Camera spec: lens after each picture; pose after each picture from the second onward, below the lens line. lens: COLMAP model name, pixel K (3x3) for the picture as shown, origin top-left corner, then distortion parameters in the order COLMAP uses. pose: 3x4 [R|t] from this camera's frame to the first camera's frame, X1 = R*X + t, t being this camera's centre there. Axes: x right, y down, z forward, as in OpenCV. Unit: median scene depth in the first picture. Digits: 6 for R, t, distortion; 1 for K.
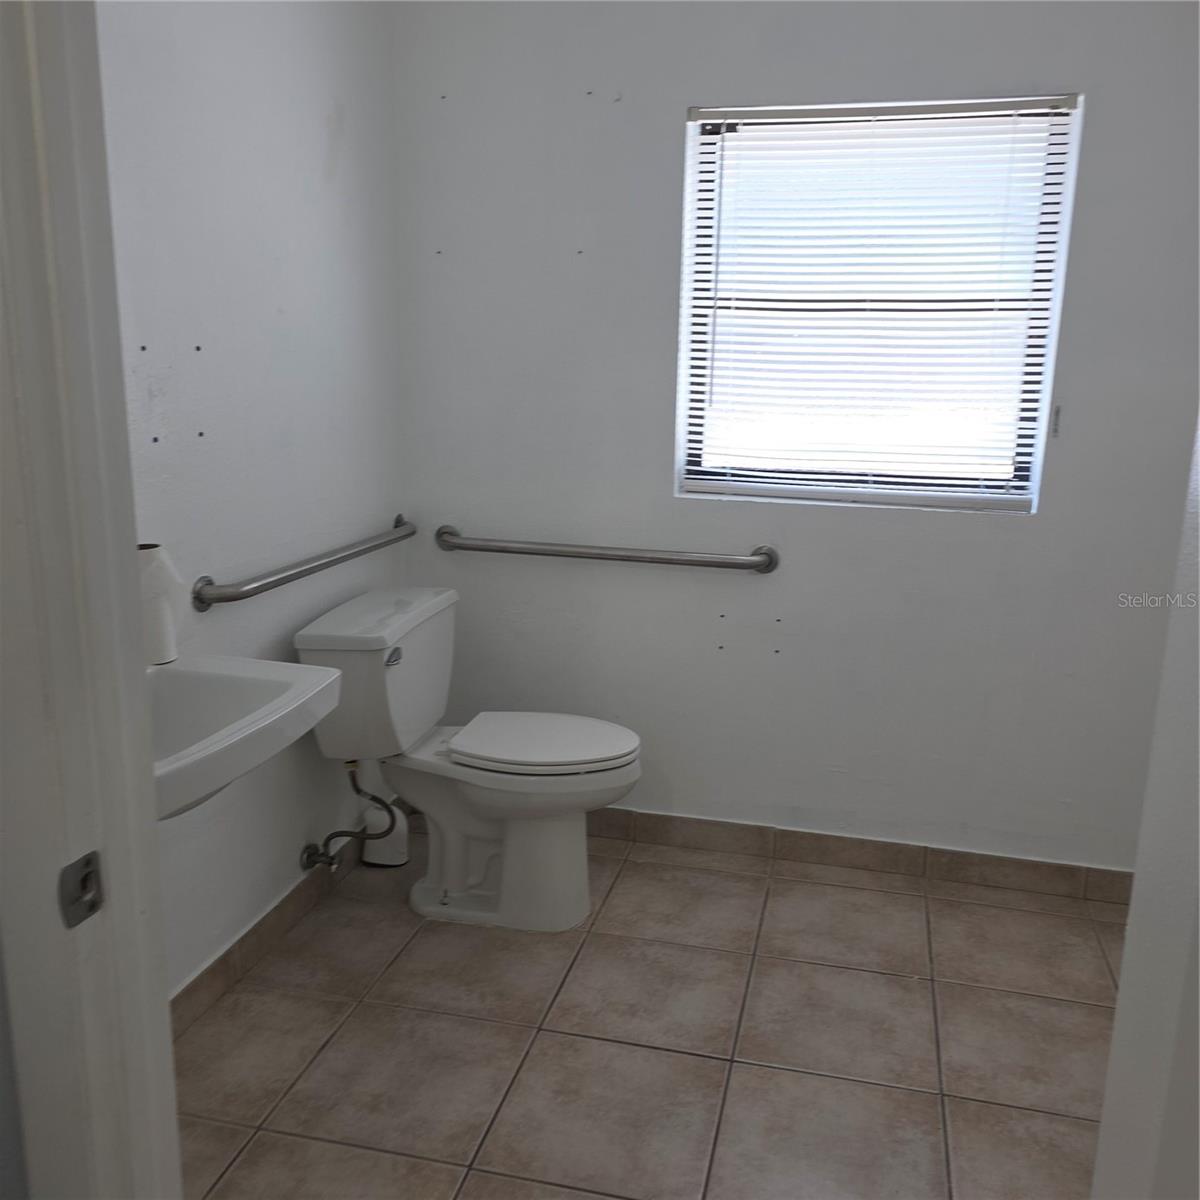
lens RADIAL K [[1095.7, 0, 600.3], [0, 1095.7, 649.1], [0, 0, 1]] dist [0.107804, -0.164996]
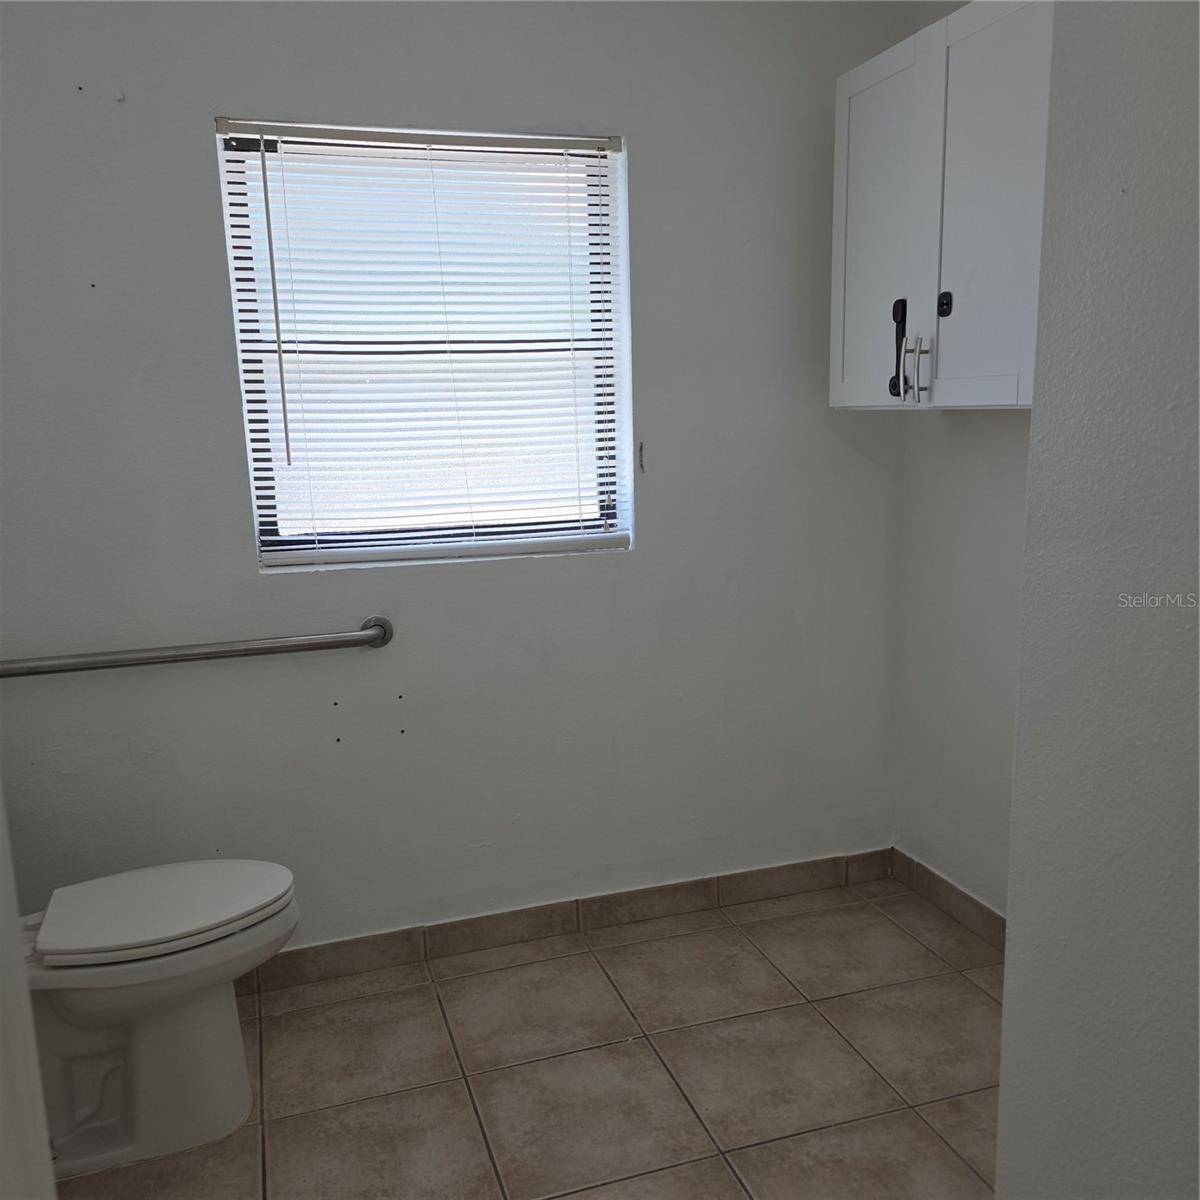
lens RADIAL K [[1112.2, 0, 602.6], [0, 1112.2, 662.2], [0, 0, 1]] dist [0.092714, -0.140059]
pose [[0.844322, -0.163293, 0.510349, -0.164771], [0.181086, 0.983352, 0.015049, -0.039813], [-0.504310, 0.079711, 0.859836, 0.144186]]
